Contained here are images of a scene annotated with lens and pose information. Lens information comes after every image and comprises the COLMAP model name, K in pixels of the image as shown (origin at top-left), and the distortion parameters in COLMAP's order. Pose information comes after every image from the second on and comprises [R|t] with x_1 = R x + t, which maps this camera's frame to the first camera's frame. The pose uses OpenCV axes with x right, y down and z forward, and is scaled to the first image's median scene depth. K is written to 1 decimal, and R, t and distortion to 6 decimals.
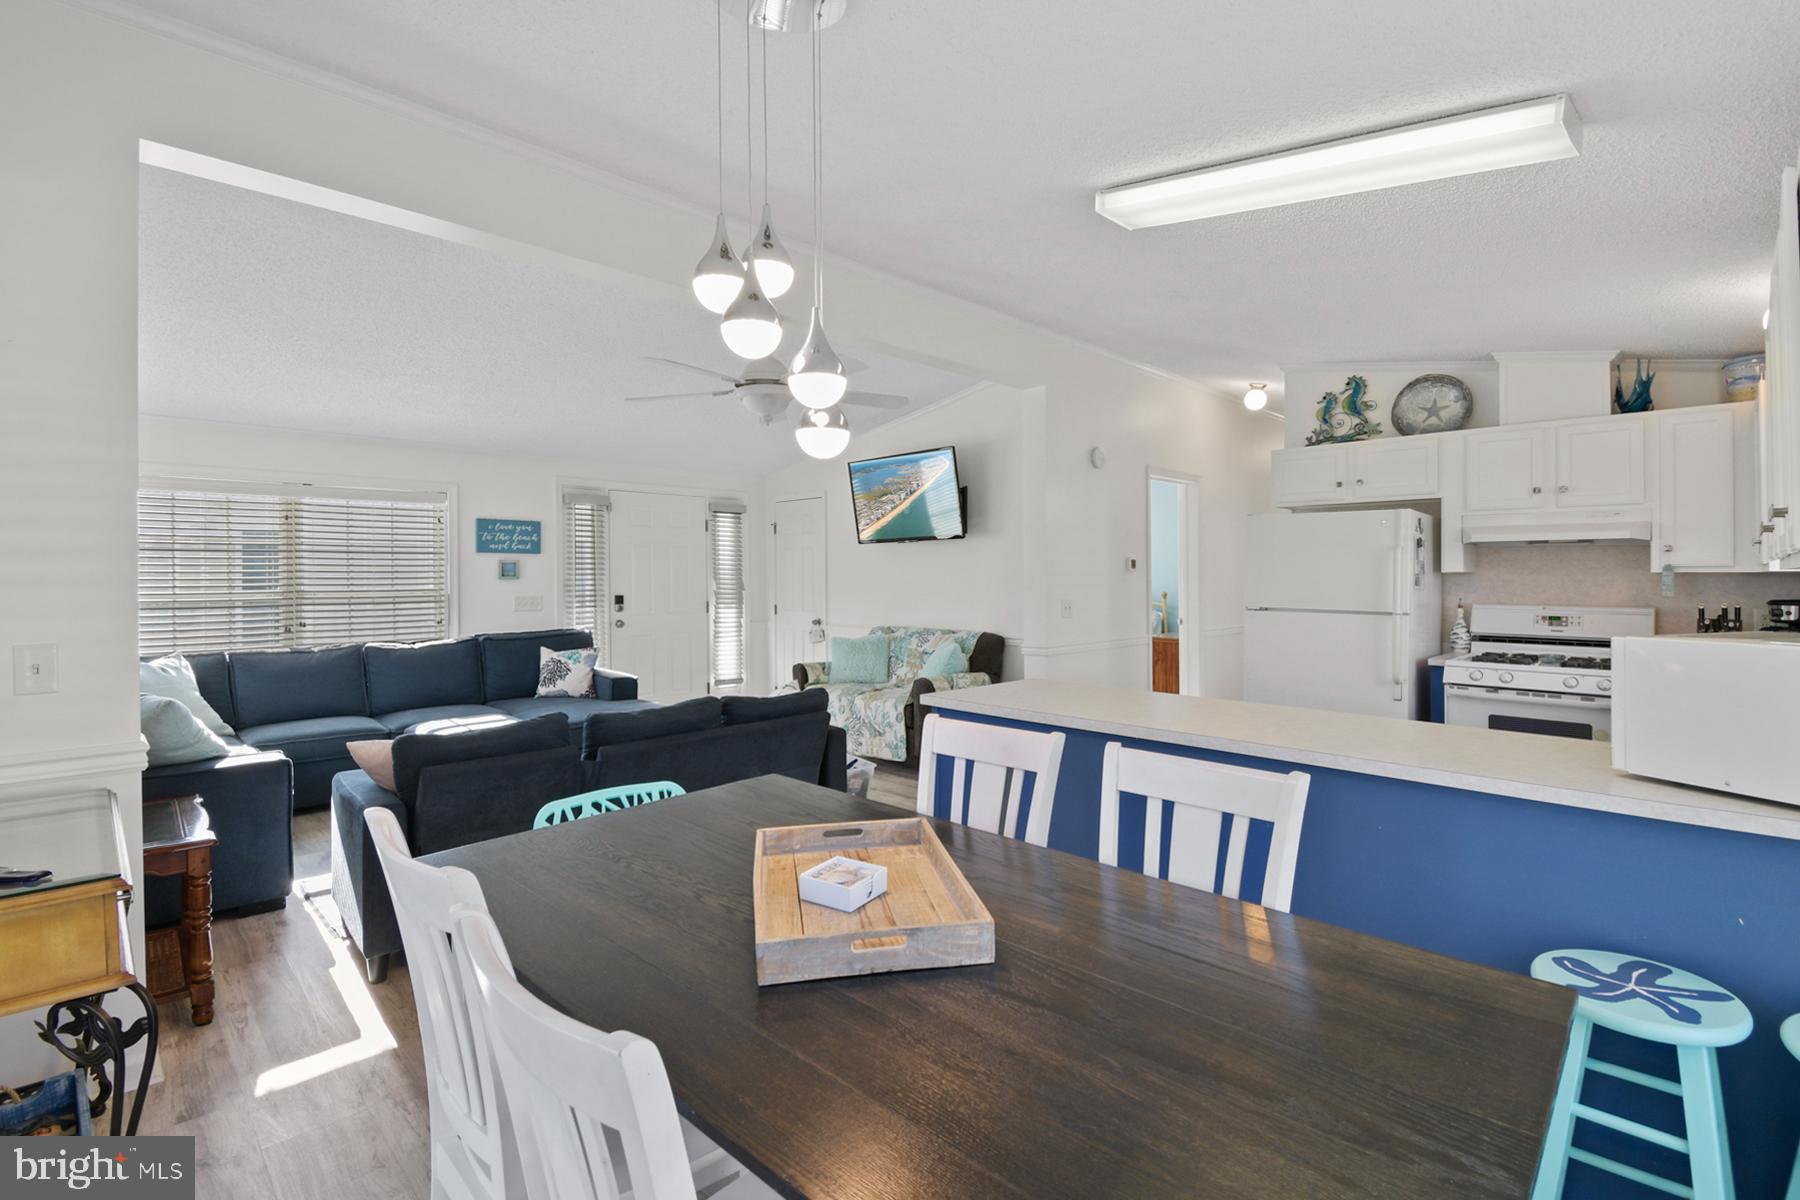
lens RADIAL K [[802.4, 0, 907.5], [0, 802.4, 587.5], [0, 0, 1]] dist [0.032462, -0.025810]
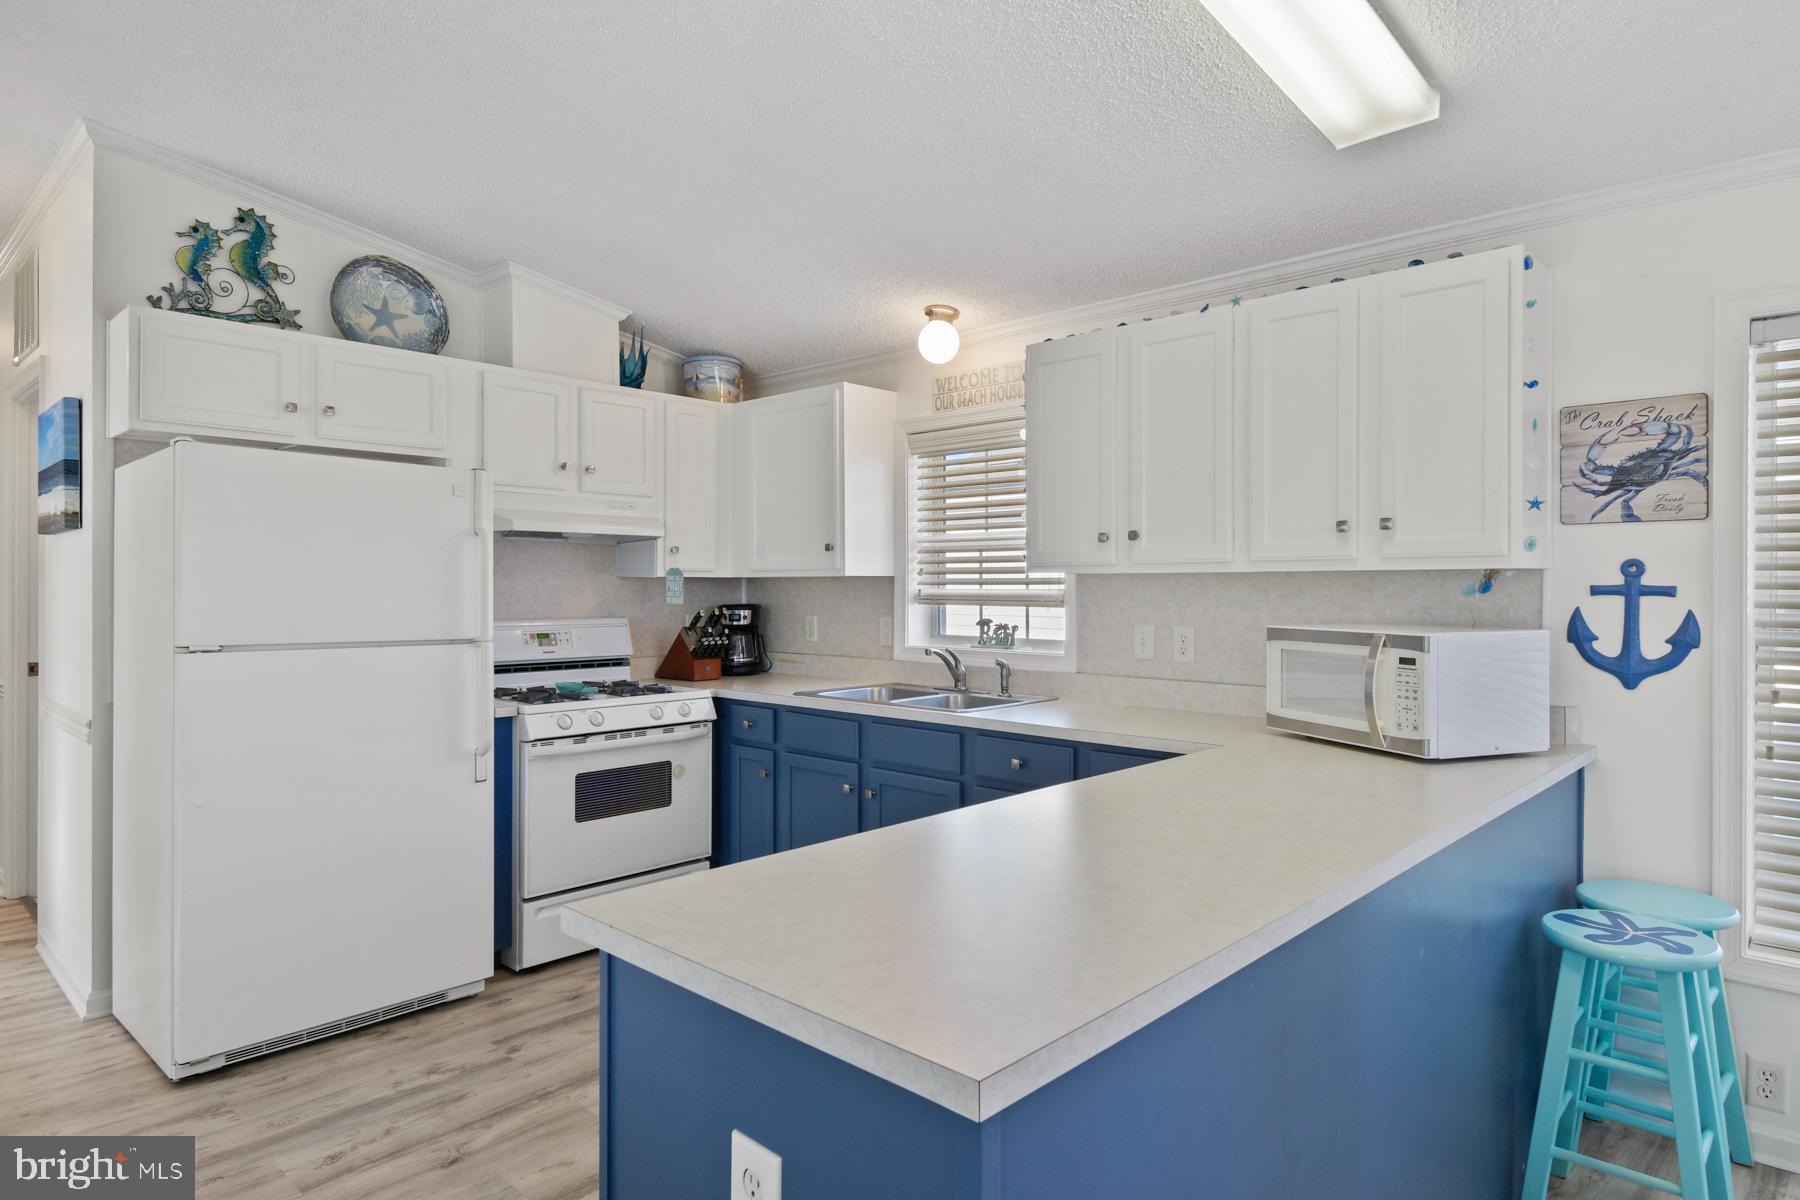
lens RADIAL K [[1014.1, 0, 915.9], [0, 1014.1, 589.7], [0, 0, 1]] dist [0.028755, -0.021942]
pose [[-0.033252, -0.003009, 0.999442, -0.171361], [0.013054, 0.999909, 0.003444, -0.004272], [-0.999362, 0.013161, -0.033210, 0.677121]]
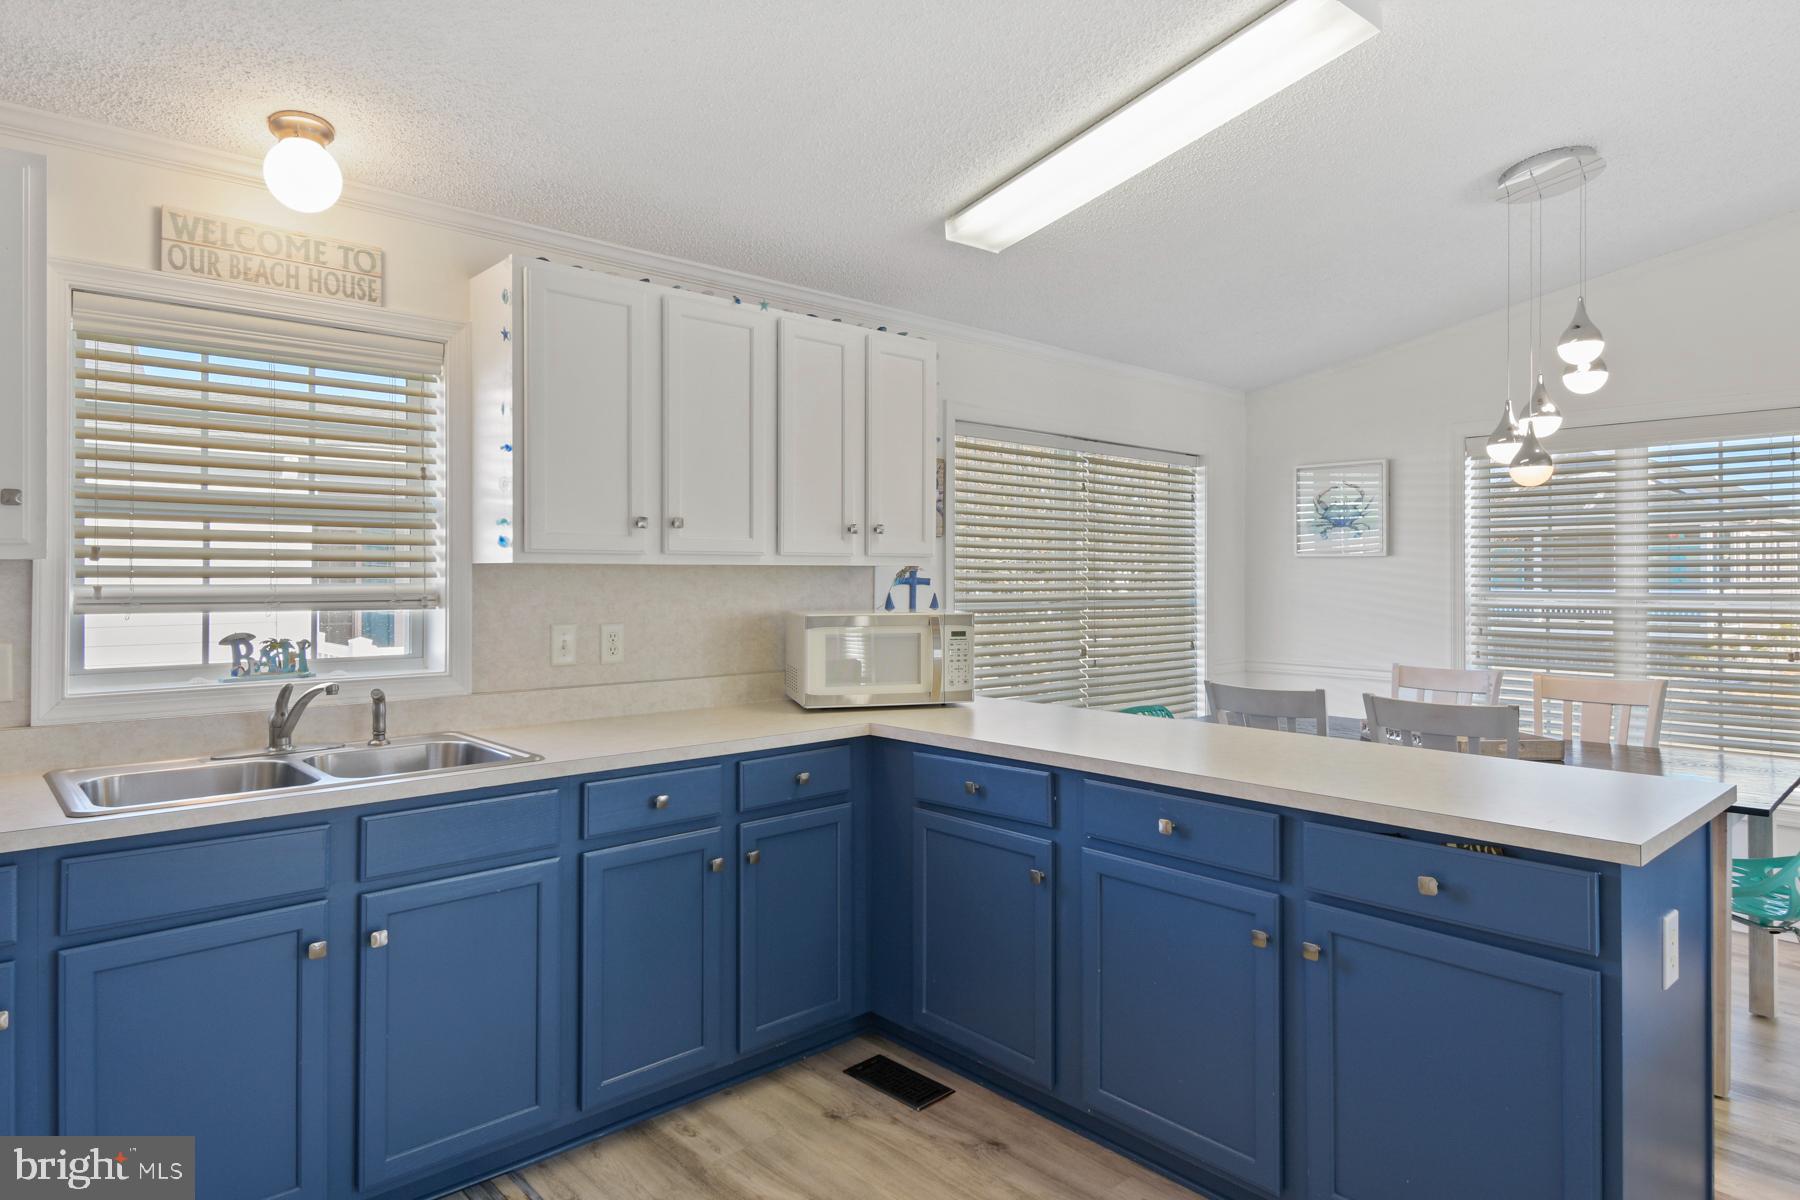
lens RADIAL K [[1026.5, 0, 903.8], [0, 1026.5, 565.1], [0, 0, 1]] dist [0.029327, -0.024743]
pose [[-0.998198, 0.001676, 0.059982, 0.359516], [0.001801, 0.999996, 0.002019, -0.012203], [-0.059979, 0.002123, -0.998197, 1.143910]]
